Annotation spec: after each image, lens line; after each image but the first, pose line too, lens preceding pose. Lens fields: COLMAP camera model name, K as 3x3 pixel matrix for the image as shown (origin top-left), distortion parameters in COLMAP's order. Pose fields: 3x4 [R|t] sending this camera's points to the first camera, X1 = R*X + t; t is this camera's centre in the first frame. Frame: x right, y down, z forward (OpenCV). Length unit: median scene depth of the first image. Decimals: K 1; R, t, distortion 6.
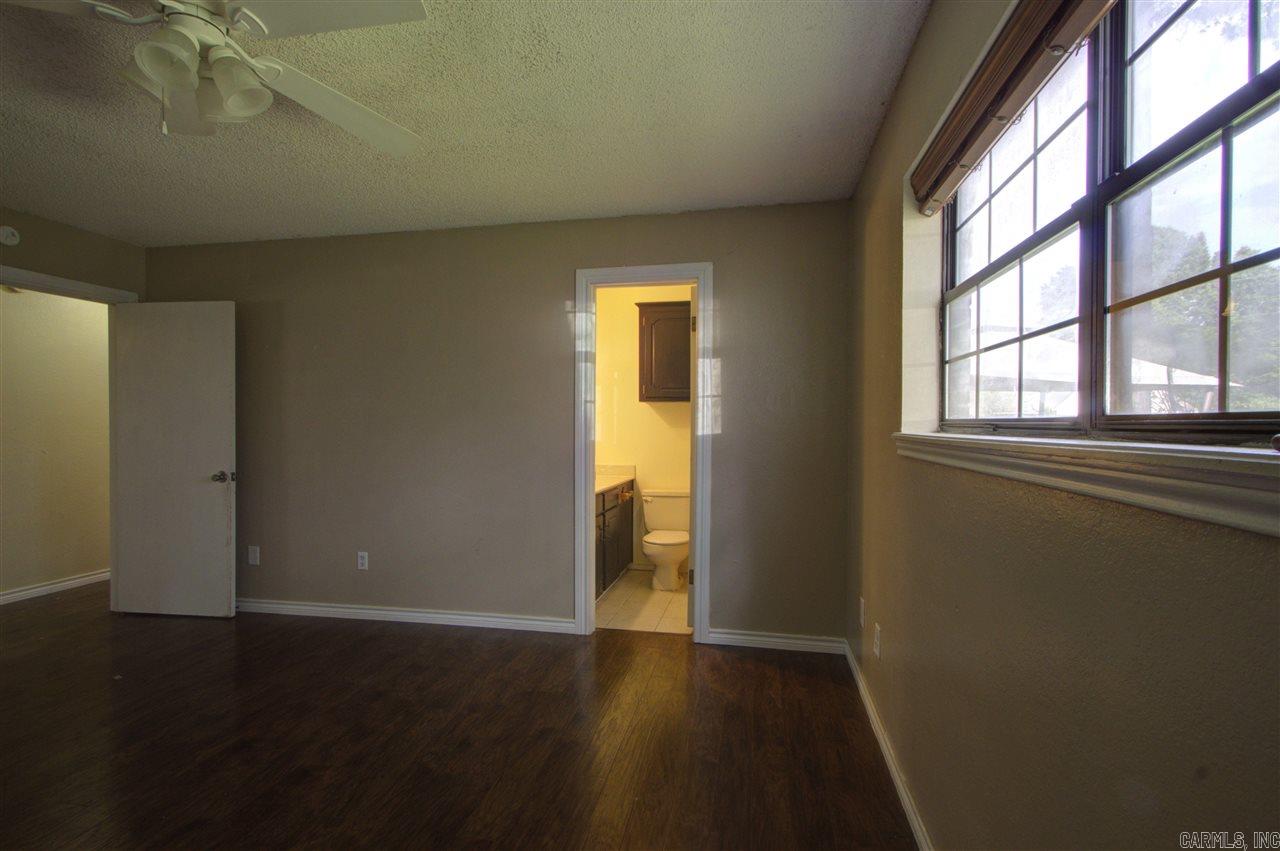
lens RADIAL K [[583.3, 0, 641.5], [0, 583.3, 427.9], [0, 0, 1]] dist [0.006668, 0.001514]
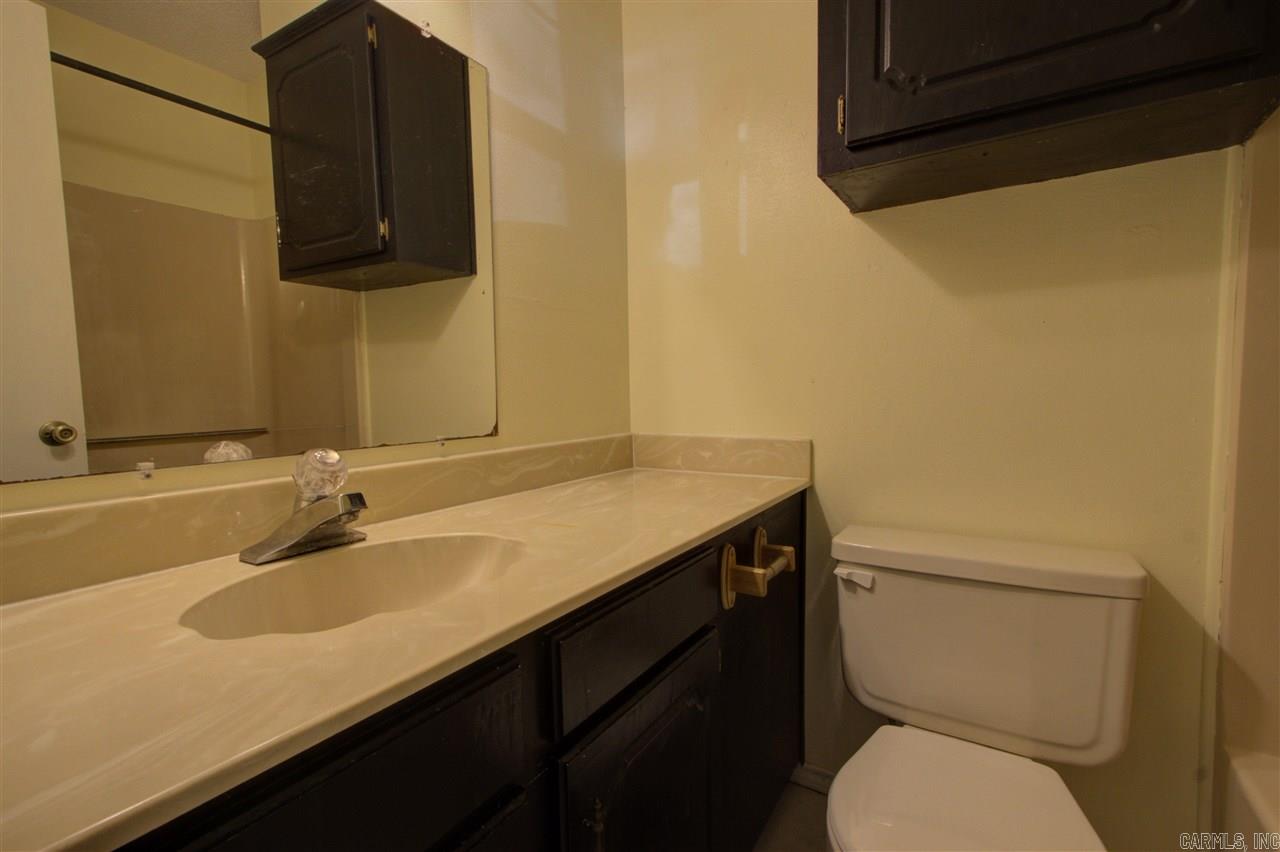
lens RADIAL K [[583.3, 0, 644.4], [0, 583.3, 431.6], [0, 0, 1]] dist [0.006668, 0.001514]
pose [[0.938036, 0.006591, -0.346475, 0.011769], [0.019468, 0.997238, 0.071678, 0.039388], [0.345991, -0.073982, 0.935317, 0.735381]]
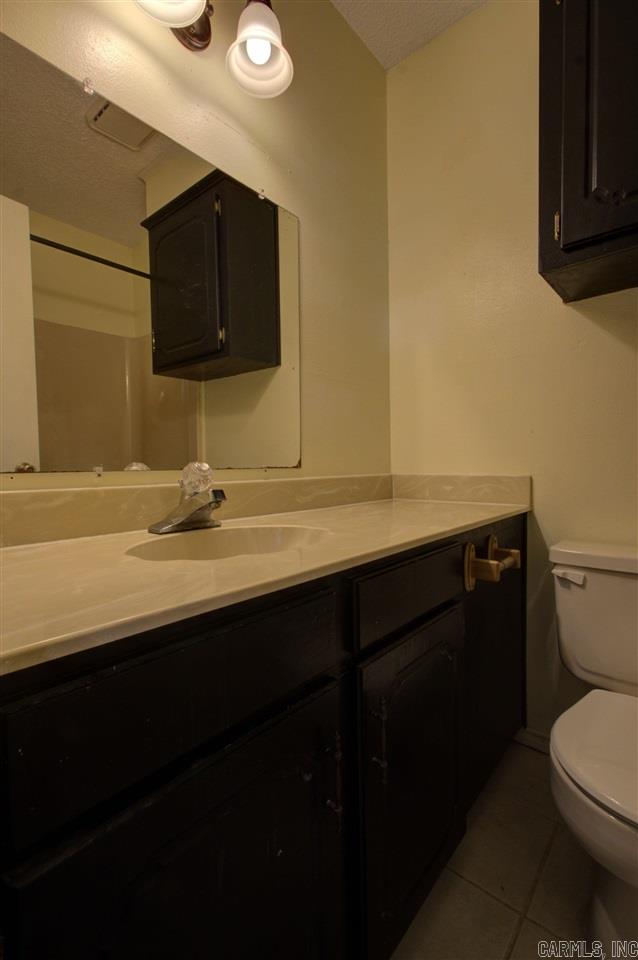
lens RADIAL K [[437.5, 0, 322.1], [0, 437.5, 480.4], [0, 0, 1]] dist [0.006668, 0.001514]
pose [[0.875605, 0.001351, -0.483026, 0.007551], [0.017136, 0.999280, 0.033859, 0.057342], [0.482724, -0.037924, 0.874951, 0.716897]]
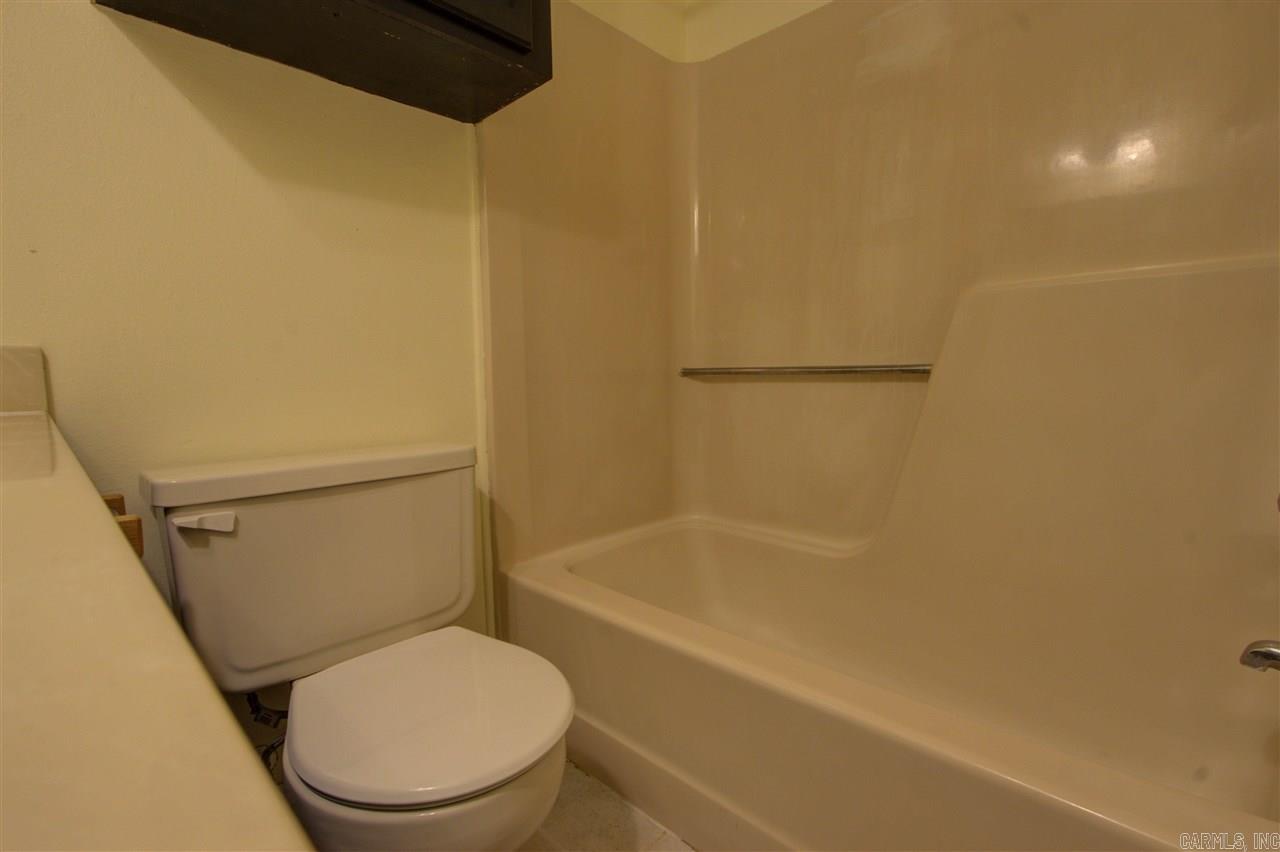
lens RADIAL K [[583.3, 0, 643.9], [0, 583.3, 429.0], [0, 0, 1]] dist [0.006668, 0.001514]
pose [[0.536217, -0.089303, 0.839343, -0.068343], [0.012335, 0.995110, 0.097996, 0.076389], [-0.843990, -0.042194, 0.534697, 0.786516]]
